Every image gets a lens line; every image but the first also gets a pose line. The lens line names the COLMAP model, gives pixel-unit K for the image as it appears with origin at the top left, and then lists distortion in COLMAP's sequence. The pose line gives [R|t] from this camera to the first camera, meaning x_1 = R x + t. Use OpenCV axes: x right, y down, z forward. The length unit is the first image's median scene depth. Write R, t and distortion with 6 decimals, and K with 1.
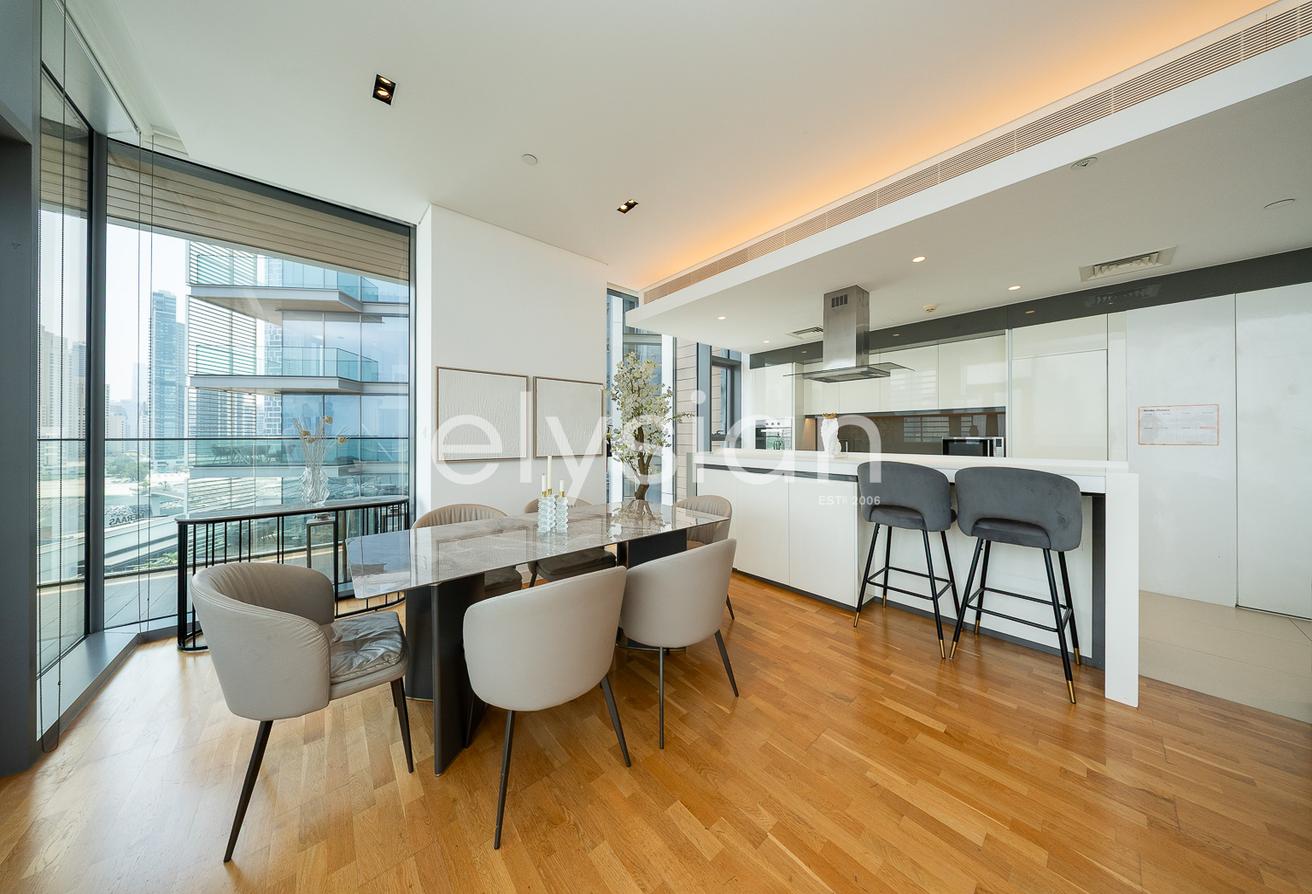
lens RADIAL K [[390.3, 0, 646.1], [0, 390.3, 451.6], [0, 0, 1]] dist [-0.001307, -0.000107]
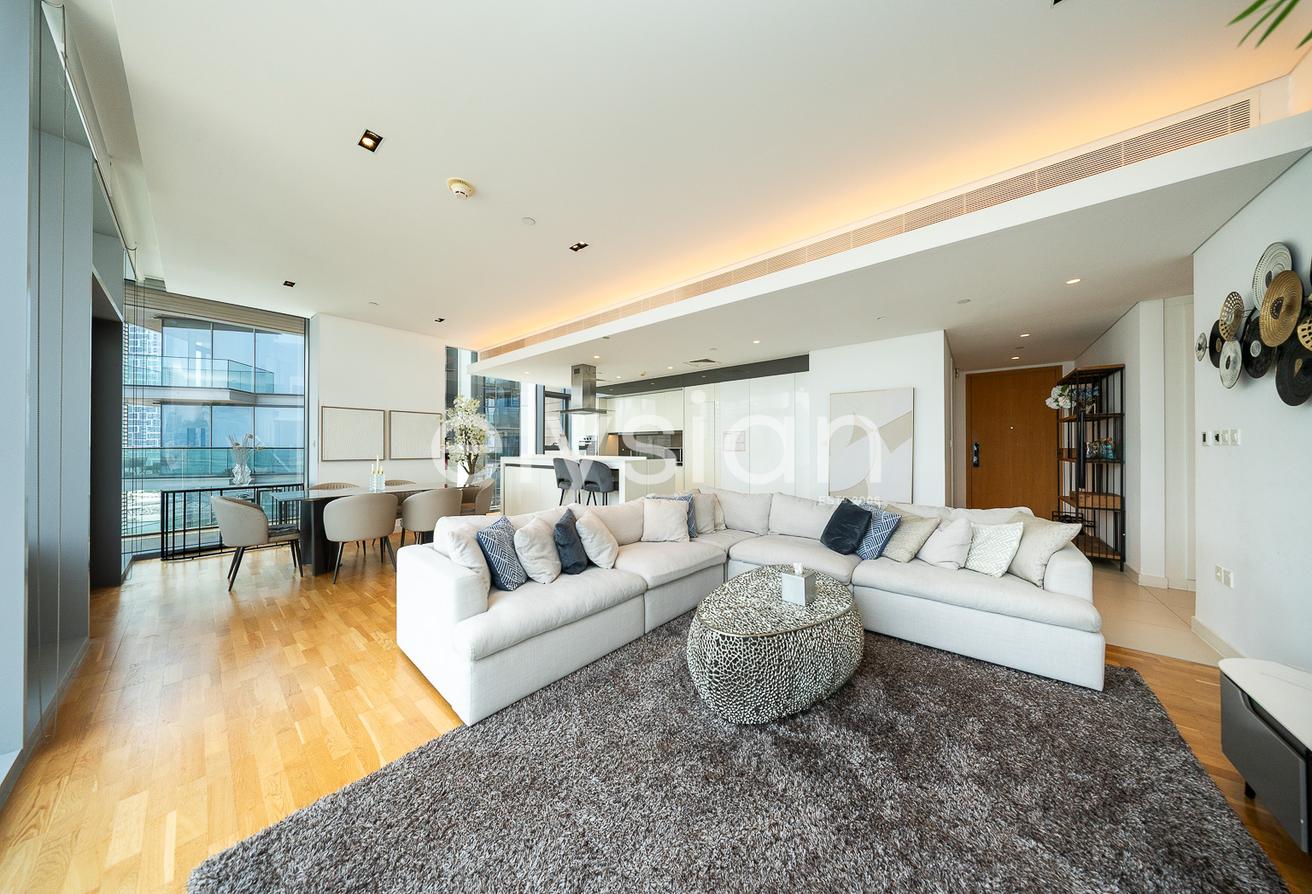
lens RADIAL K [[390.3, 0, 646.1], [0, 390.3, 451.6], [0, 0, 1]] dist [-0.001307, -0.000107]
pose [[0.986330, -0.002928, 0.164757, 0.513316], [0.007821, 0.999547, -0.029061, 0.038577], [-0.164598, 0.029952, 0.985906, -0.810067]]
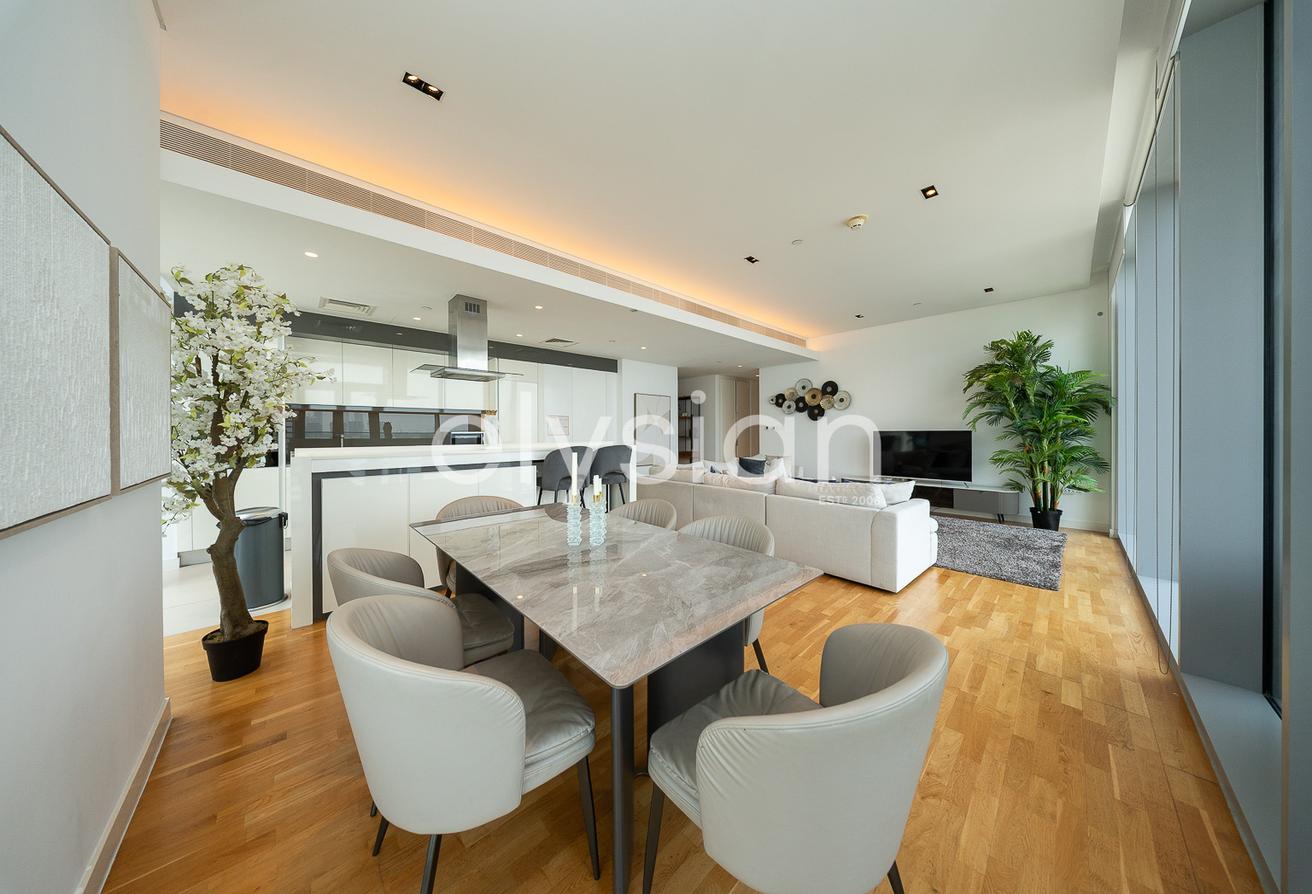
lens RADIAL K [[390.3, 0, 646.1], [0, 390.3, 451.6], [0, 0, 1]] dist [-0.001307, -0.000107]
pose [[-0.055862, -0.050097, 0.997181, -0.655172], [0.044503, 0.997623, 0.052613, -0.014046], [-0.997446, 0.047316, -0.053499, 0.583659]]
